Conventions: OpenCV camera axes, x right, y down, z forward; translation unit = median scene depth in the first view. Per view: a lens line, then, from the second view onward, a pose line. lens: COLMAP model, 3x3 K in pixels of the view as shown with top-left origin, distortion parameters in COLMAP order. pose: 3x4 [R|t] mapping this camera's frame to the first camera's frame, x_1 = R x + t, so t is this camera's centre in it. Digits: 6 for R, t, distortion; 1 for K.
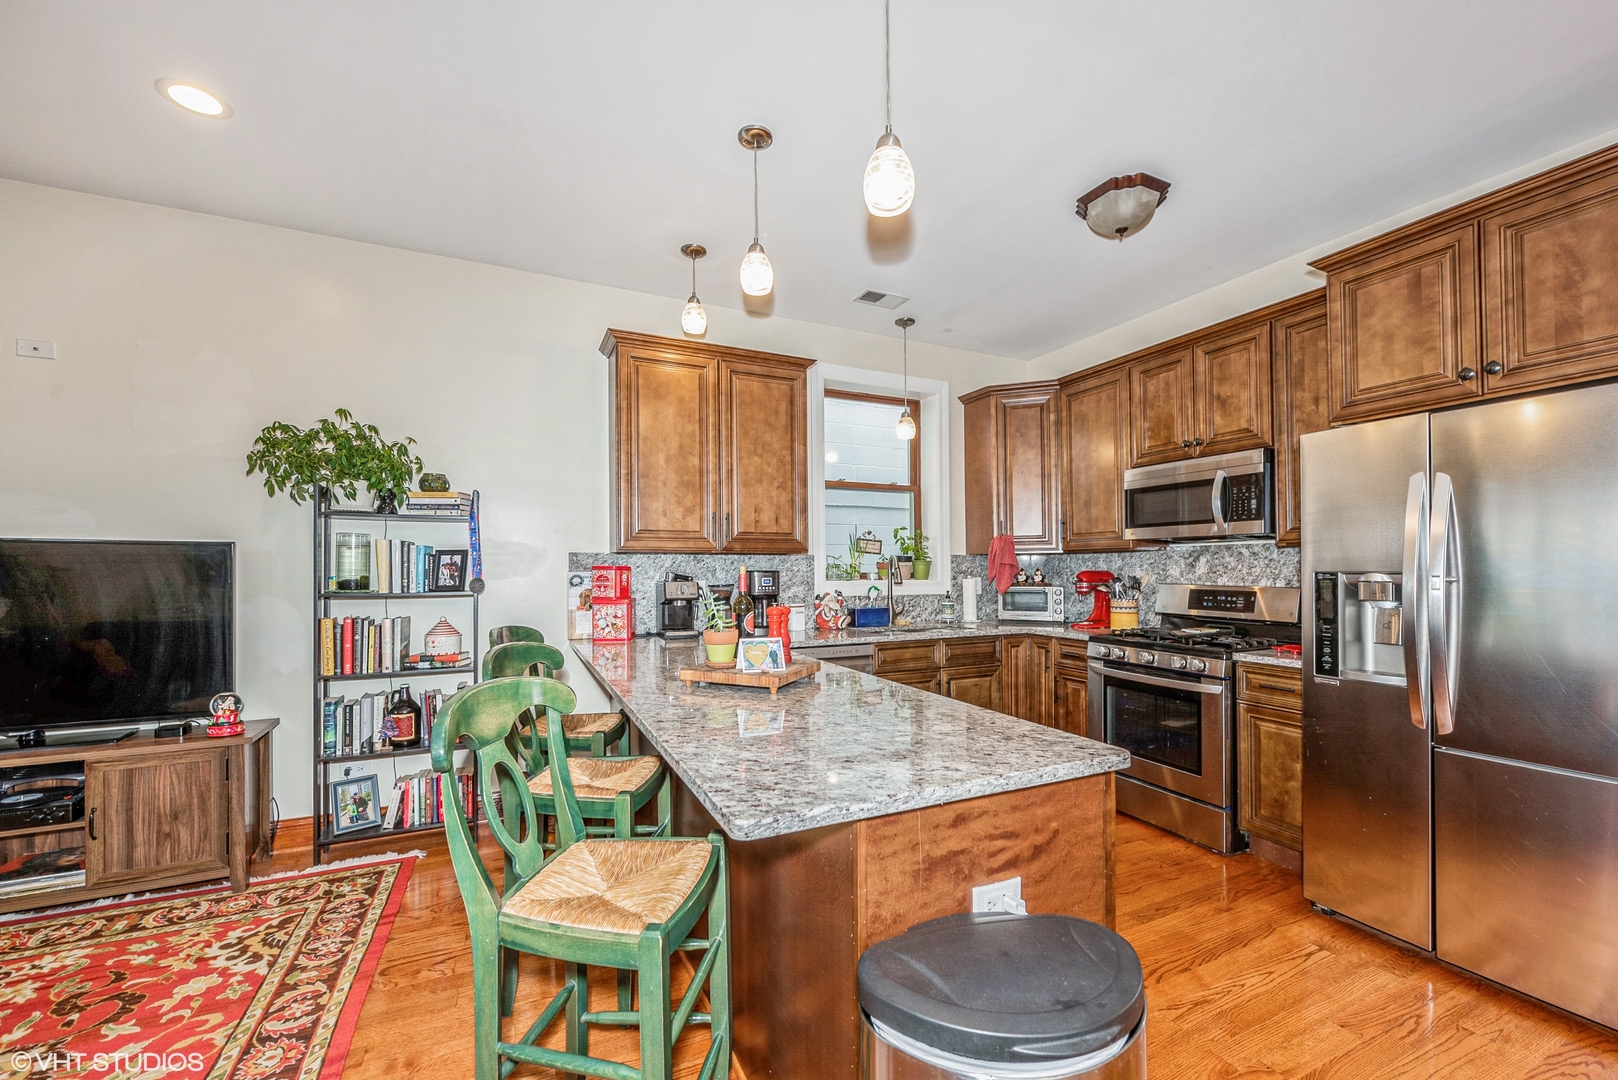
lens RADIAL K [[648.9, 0, 828.7], [0, 648.9, 565.9], [0, 0, 1]] dist [-0.012758, -0.000328]
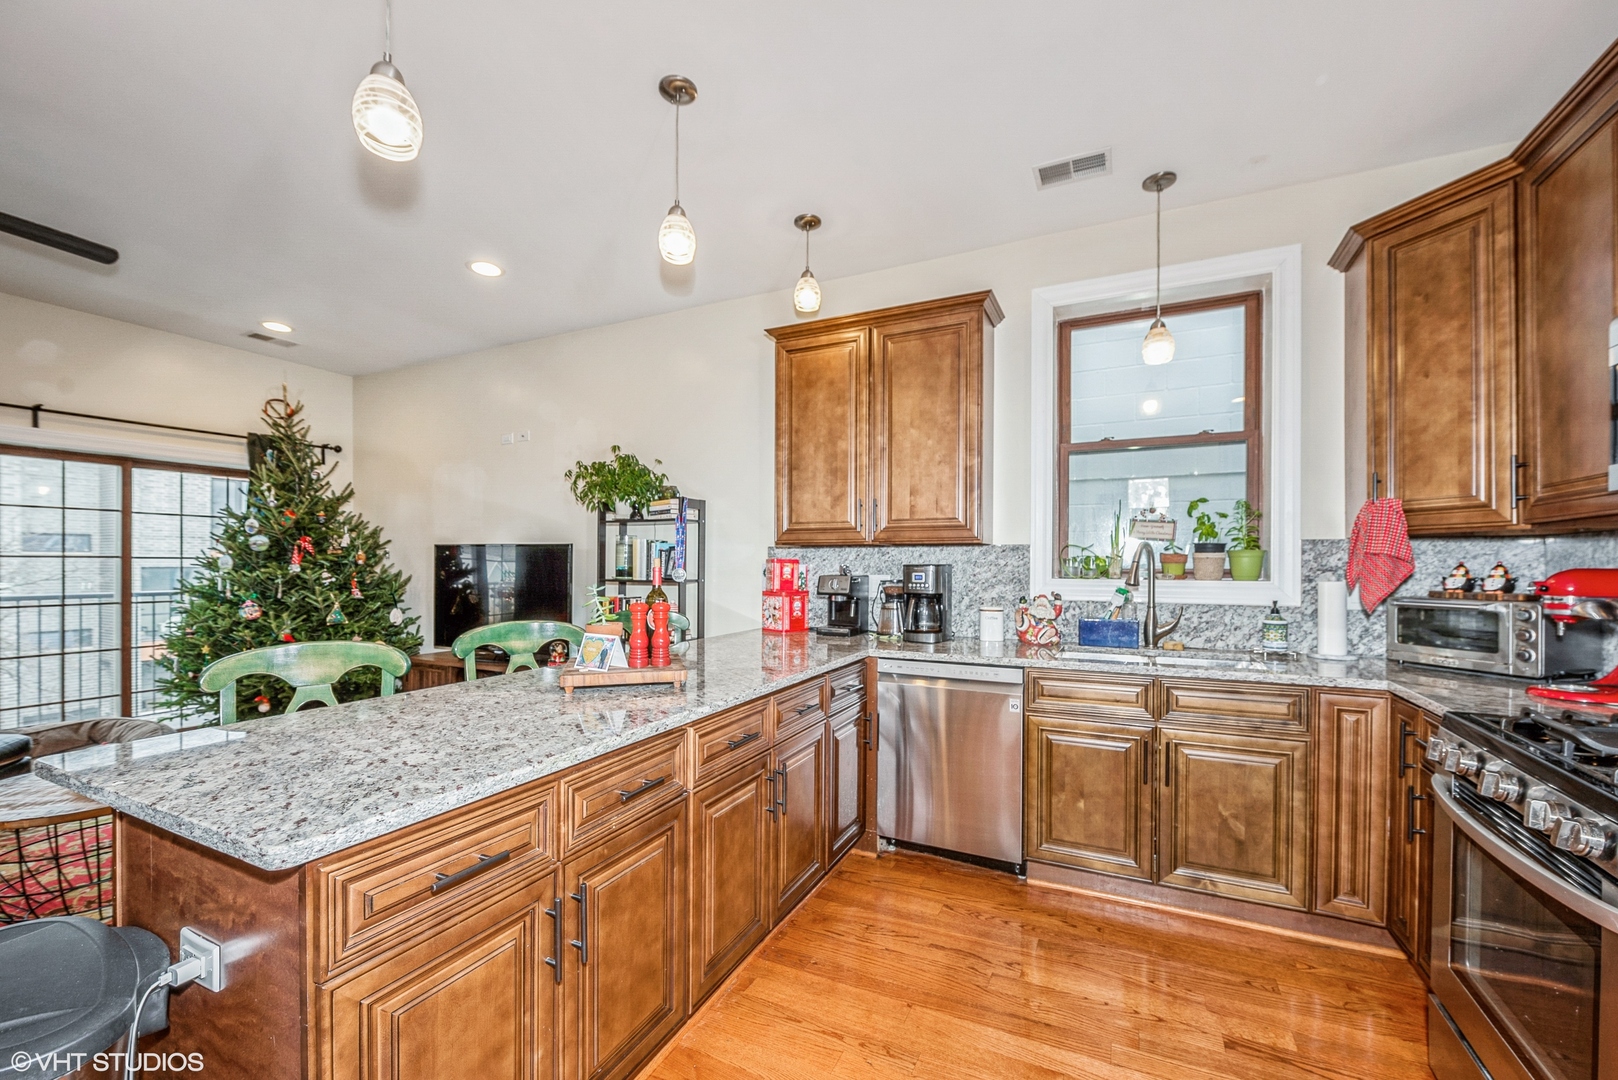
lens RADIAL K [[648.9, 0, 818.4], [0, 648.9, 565.7], [0, 0, 1]] dist [-0.012758, -0.000328]
pose [[0.620984, 0.004379, -0.783811, 0.694800], [0.000944, 0.999979, 0.006335, 0.004965], [0.783822, -0.004674, 0.620968, 0.558035]]
